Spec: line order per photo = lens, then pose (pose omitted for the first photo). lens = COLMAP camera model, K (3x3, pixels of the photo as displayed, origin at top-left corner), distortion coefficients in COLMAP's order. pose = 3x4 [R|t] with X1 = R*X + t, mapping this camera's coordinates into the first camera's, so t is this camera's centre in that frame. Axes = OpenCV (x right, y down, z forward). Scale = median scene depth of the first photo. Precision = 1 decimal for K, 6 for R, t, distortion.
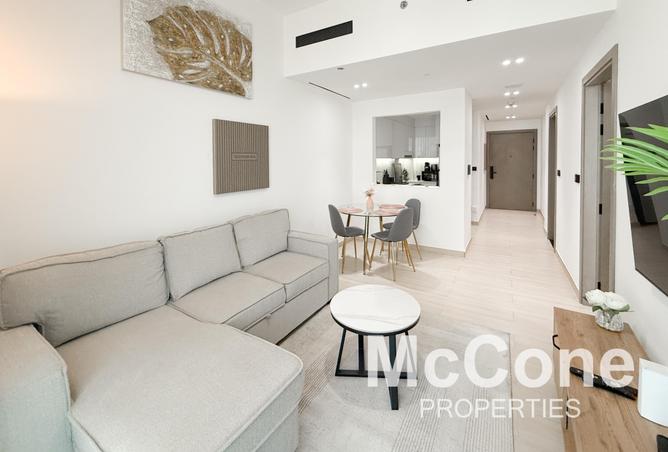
lens RADIAL K [[276.0, 0, 340.2], [0, 276.0, 226.0], [0, 0, 1]] dist [-0.002834, -0.000080]
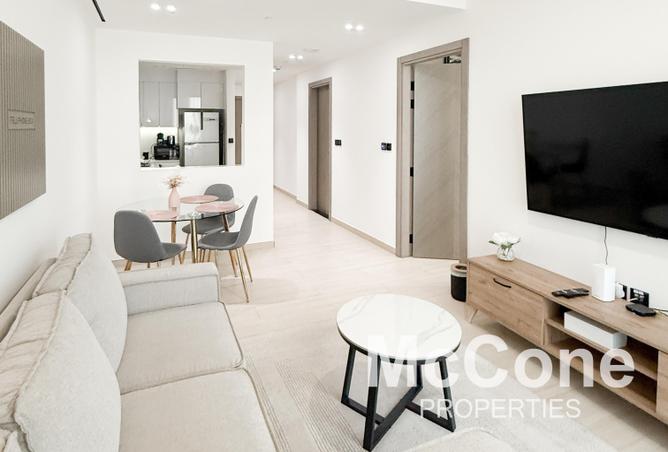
lens RADIAL K [[377.2, 0, 302.5], [0, 377.2, 207.0], [0, 0, 1]] dist [0.002800, 0.000598]
pose [[0.614897, -0.156071, 0.773010, -0.509767], [0.180499, 0.982053, 0.054698, -0.079041], [-0.767673, 0.105894, 0.632032, 0.328297]]
